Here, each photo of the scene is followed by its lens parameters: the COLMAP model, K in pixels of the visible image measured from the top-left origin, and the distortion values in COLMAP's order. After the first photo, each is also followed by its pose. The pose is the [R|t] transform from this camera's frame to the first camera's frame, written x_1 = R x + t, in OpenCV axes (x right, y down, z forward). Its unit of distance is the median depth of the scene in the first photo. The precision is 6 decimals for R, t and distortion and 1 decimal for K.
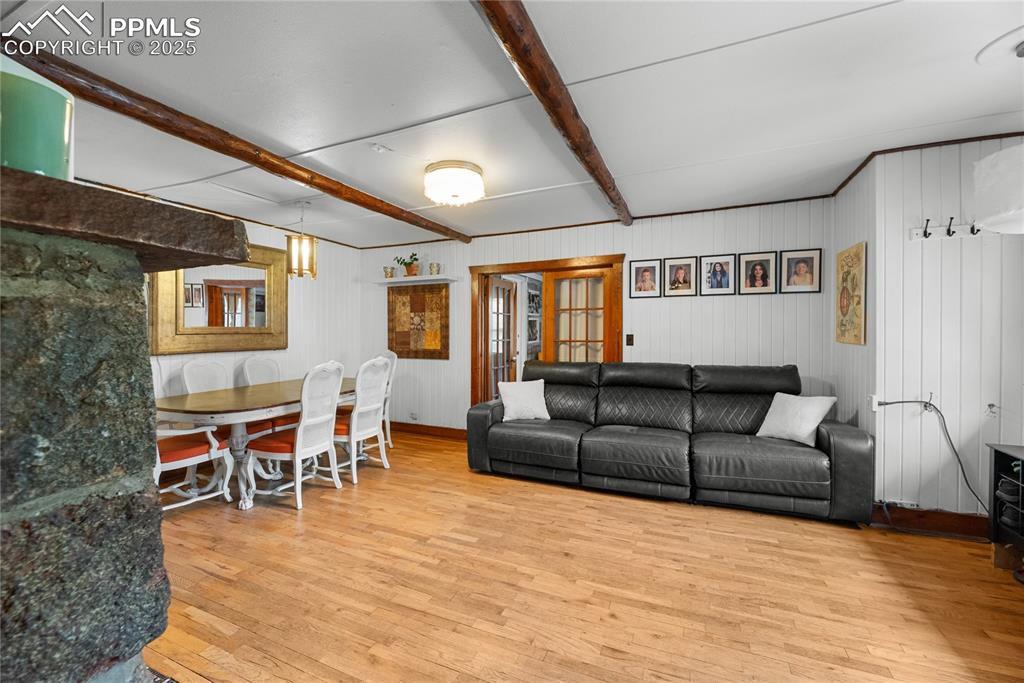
lens RADIAL K [[416.7, 0, 510.5], [0, 416.7, 324.6], [0, 0, 1]] dist [-0.006619, -0.001315]
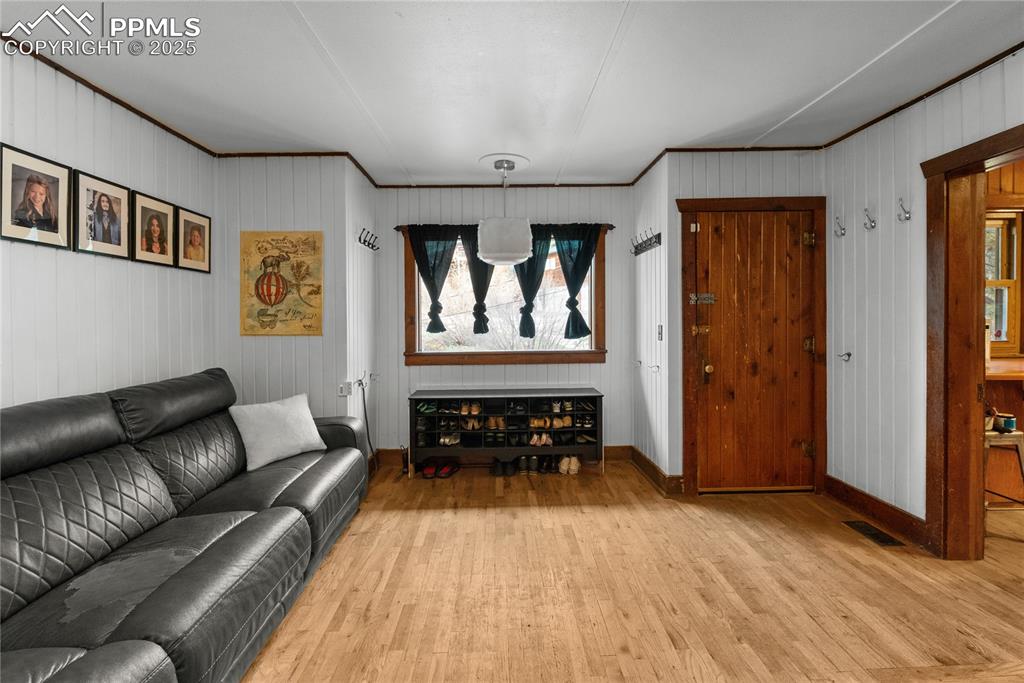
lens RADIAL K [[441.6, 0, 507.3], [0, 441.6, 325.6], [0, 0, 1]] dist [-0.001371, -0.000211]
pose [[-0.420287, -0.004124, 0.907382, -0.240799], [0.004072, 0.999971, 0.006431, 0.017088], [-0.907382, 0.006398, -0.420258, 0.824766]]
